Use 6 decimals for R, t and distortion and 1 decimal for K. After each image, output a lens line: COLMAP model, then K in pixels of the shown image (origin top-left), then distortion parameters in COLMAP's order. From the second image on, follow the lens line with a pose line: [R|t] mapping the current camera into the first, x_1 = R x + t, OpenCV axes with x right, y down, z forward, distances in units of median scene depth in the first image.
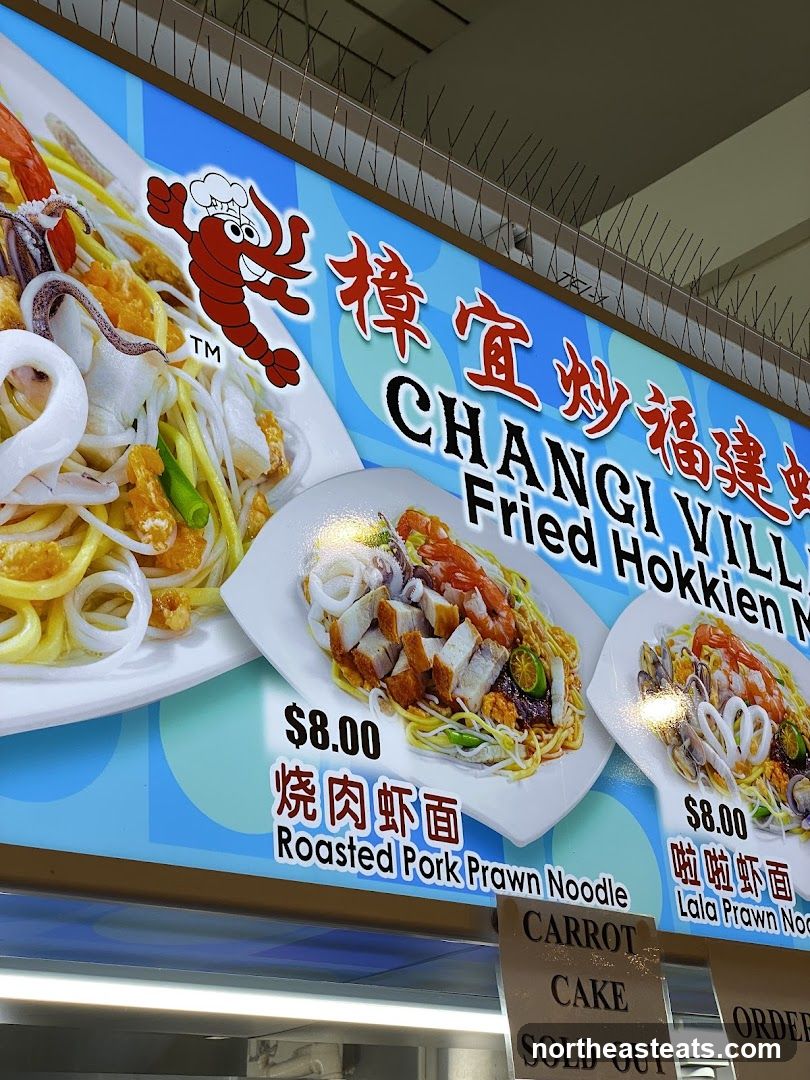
lens RADIAL K [[1621.2, 0, 405.0], [0, 1621.2, 540.0], [0, 0, 1]] dist [0.084438, 0.015345]
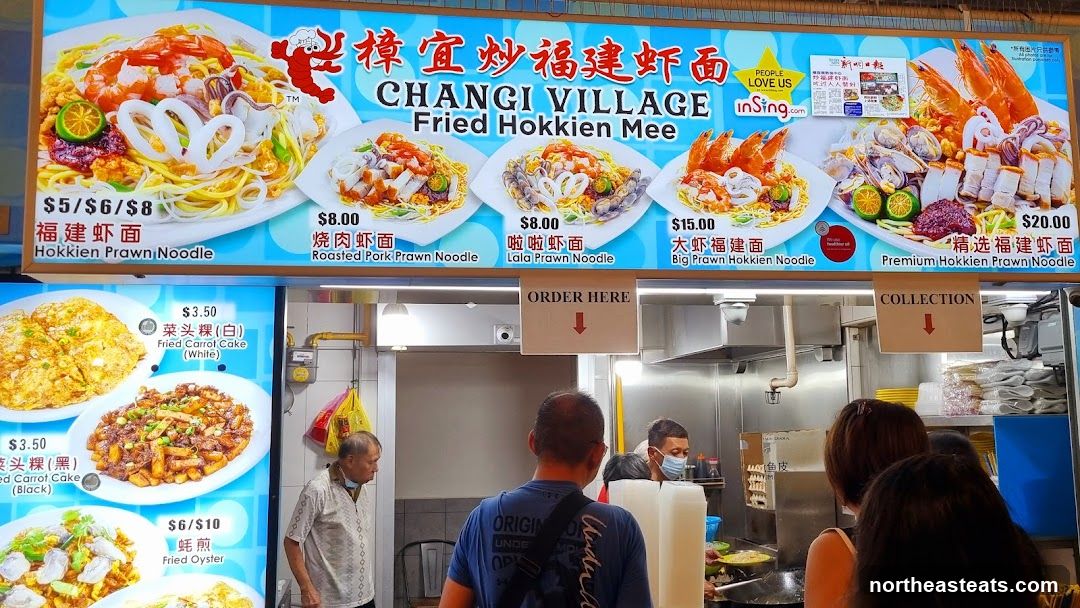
lens RADIAL K [[1043.1, 0, 558.8], [0, 1043.1, 303.0], [0, 0, 1]] dist [0.041781, 0.007461]
pose [[0.823729, -0.005351, -0.566958, 1.292820], [0.190054, 0.944710, 0.267212, -0.169229], [0.534181, -0.327863, 0.779202, -0.380229]]
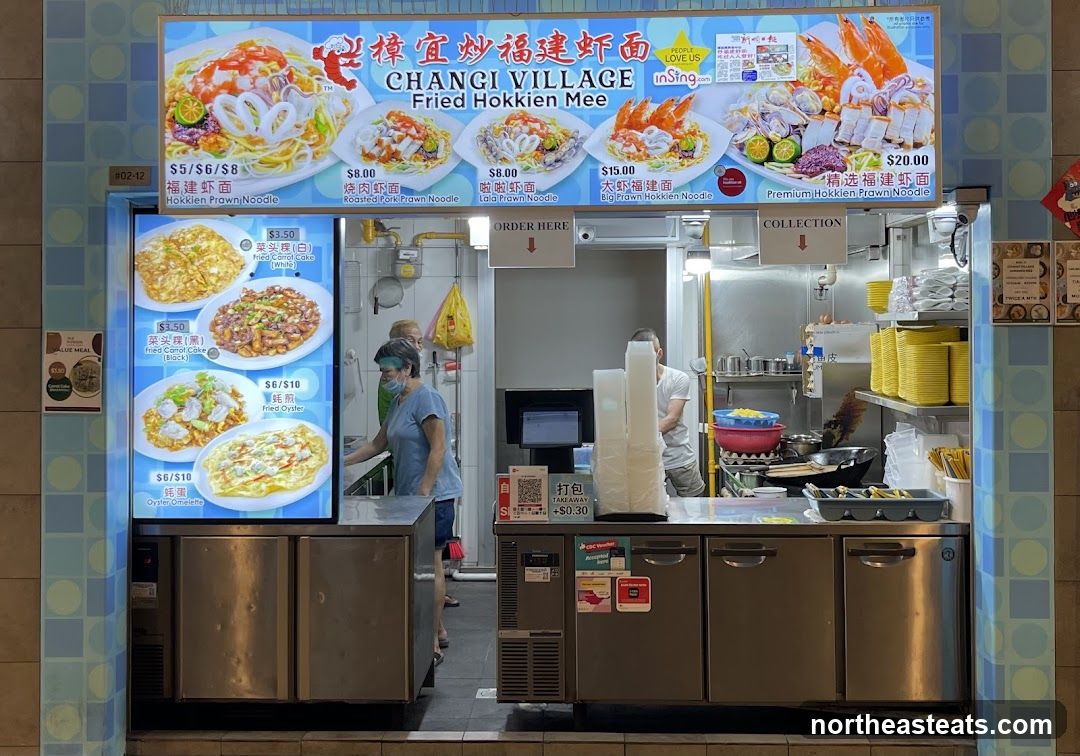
lens RADIAL K [[1269.0, 0, 564.1], [0, 1269.0, 328.6], [0, 0, 1]] dist [0.172012, -0.669322]
pose [[0.706941, 0.071871, -0.703612, 2.562926], [0.248051, 0.906440, 0.341814, -0.503120], [0.662348, -0.416174, 0.622972, -0.925681]]
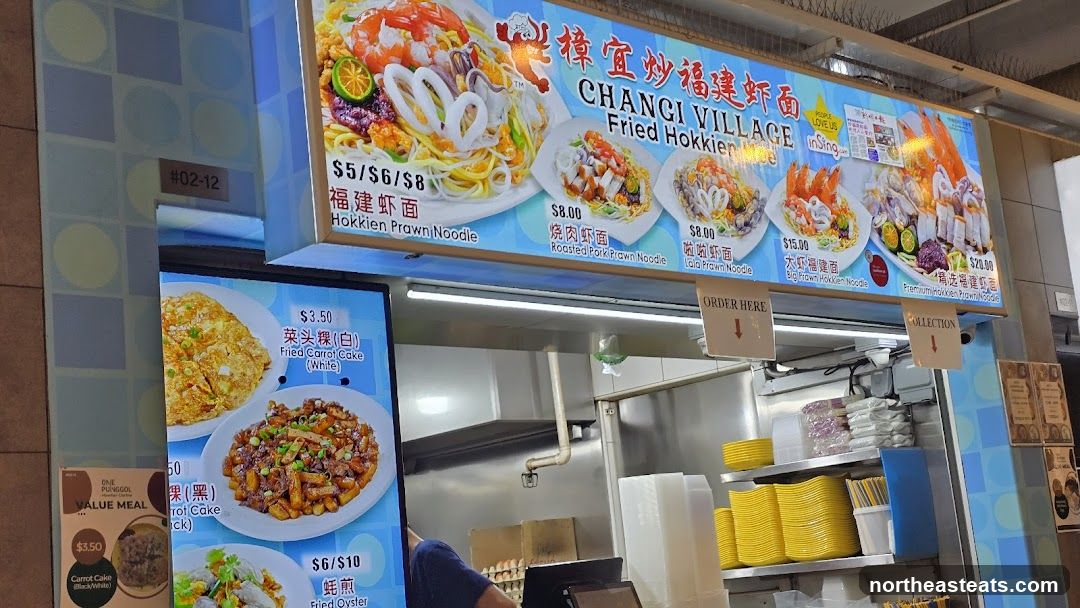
lens RADIAL K [[1430.6, 0, 591.1], [0, 1430.6, 336.1], [0, 0, 1]] dist [0.146273, -0.039817]
pose [[0.999507, -0.030777, 0.006127, -0.018261], [0.028288, 0.968183, 0.248639, -0.291615], [-0.013585, -0.248343, 0.968577, -1.513064]]
